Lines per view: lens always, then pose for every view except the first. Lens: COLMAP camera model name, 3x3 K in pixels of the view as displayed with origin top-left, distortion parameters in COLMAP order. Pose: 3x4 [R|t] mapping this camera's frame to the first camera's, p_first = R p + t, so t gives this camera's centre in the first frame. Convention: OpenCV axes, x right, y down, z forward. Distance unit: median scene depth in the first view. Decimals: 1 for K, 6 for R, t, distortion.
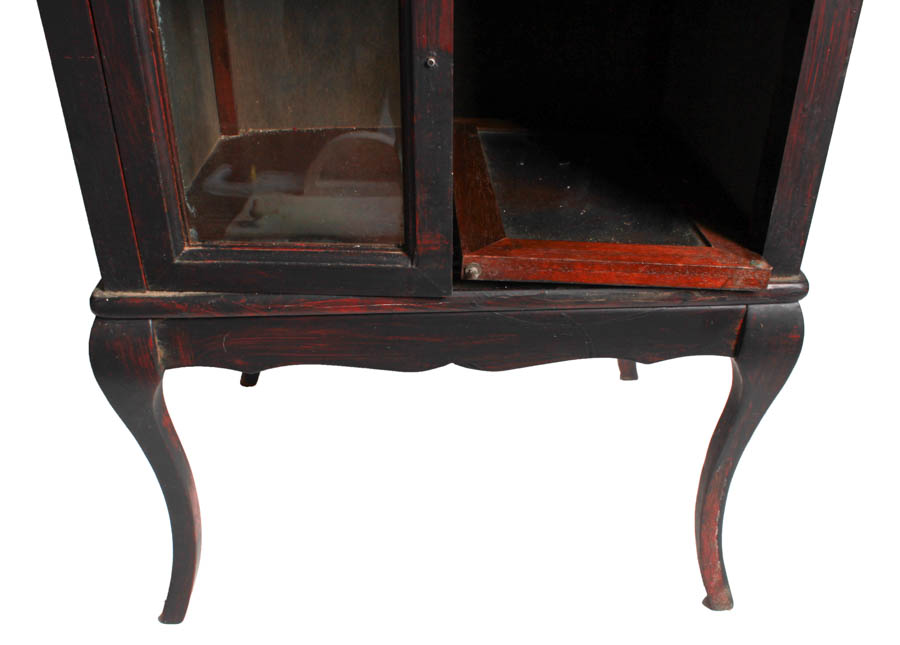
lens RADIAL K [[873.3, 0, 427.5], [0, 873.3, 324.2], [0, 0, 1]] dist [-0.112540, 0.029710]
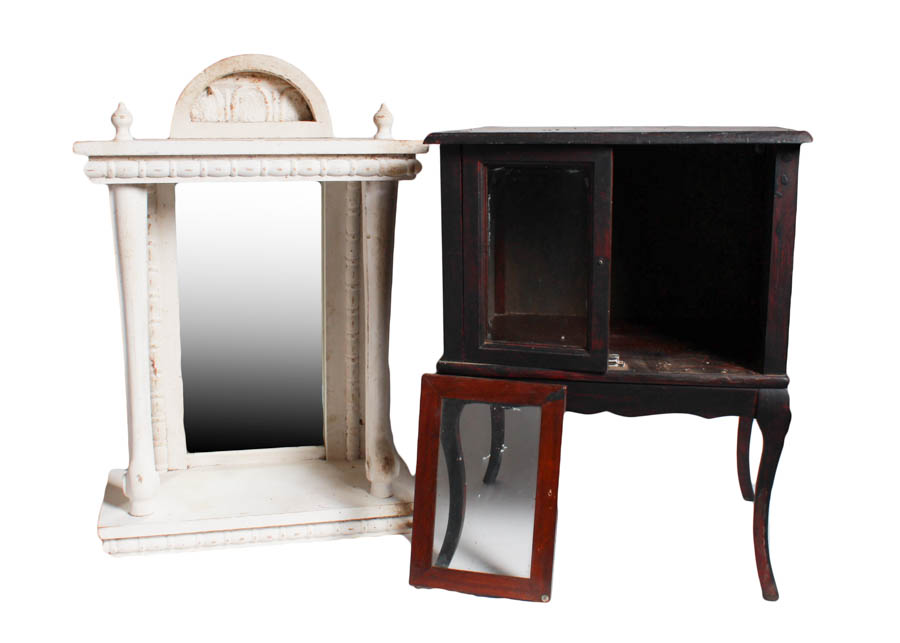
lens RADIAL K [[873.3, 0, 427.5], [0, 873.3, 323.2], [0, 0, 1]] dist [-0.112540, 0.029710]
pose [[0.962815, 0.053258, -0.264862, 0.150174], [-0.126048, 0.955687, -0.266035, 0.442008], [0.238956, 0.289527, 0.926862, -1.022879]]
